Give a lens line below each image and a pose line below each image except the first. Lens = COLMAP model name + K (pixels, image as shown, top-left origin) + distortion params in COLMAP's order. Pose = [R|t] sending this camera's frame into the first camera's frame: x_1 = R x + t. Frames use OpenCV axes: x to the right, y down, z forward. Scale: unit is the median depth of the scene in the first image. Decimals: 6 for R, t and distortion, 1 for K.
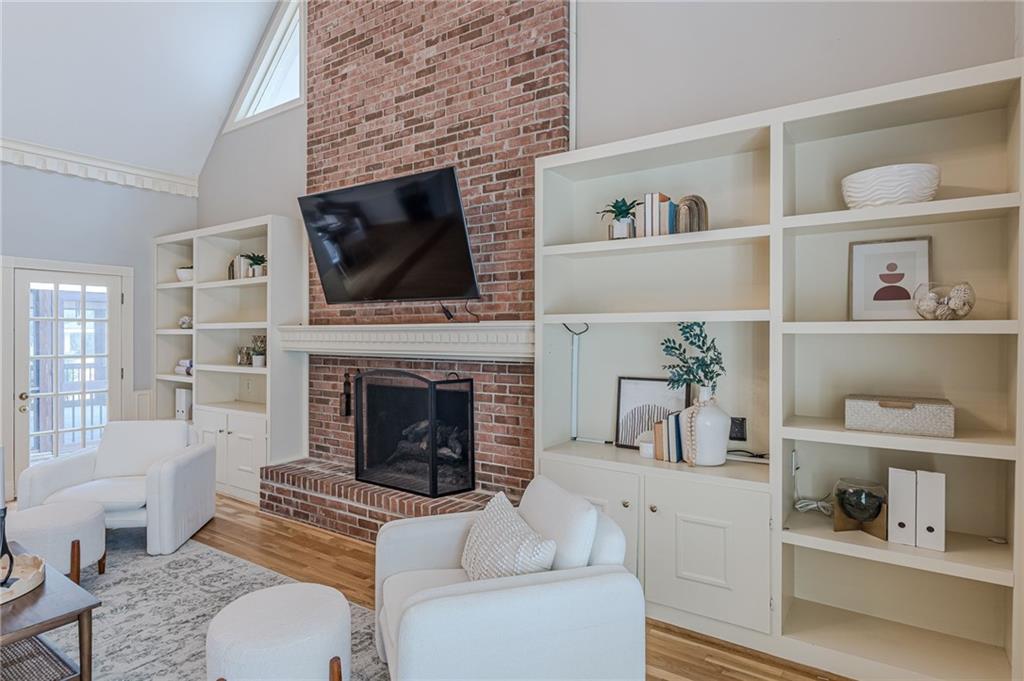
lens RADIAL K [[552.3, 0, 511.6], [0, 552.3, 338.0], [0, 0, 1]] dist [0.006480, 0.000408]
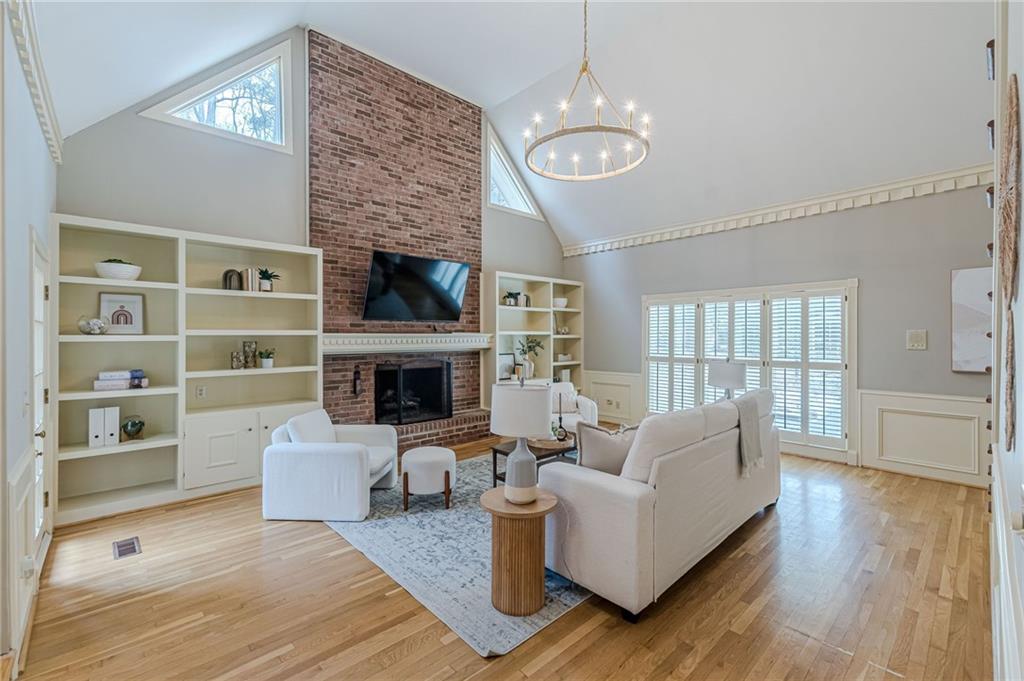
lens RADIAL K [[443.0, 0, 511.6], [0, 443.0, 337.2], [0, 0, 1]] dist [0.001446, 0.000074]
pose [[0.217870, -0.007084, 0.975952, -1.522546], [0.002874, 0.999974, 0.006616, -0.021686], [-0.975974, 0.001363, 0.217884, 0.366980]]
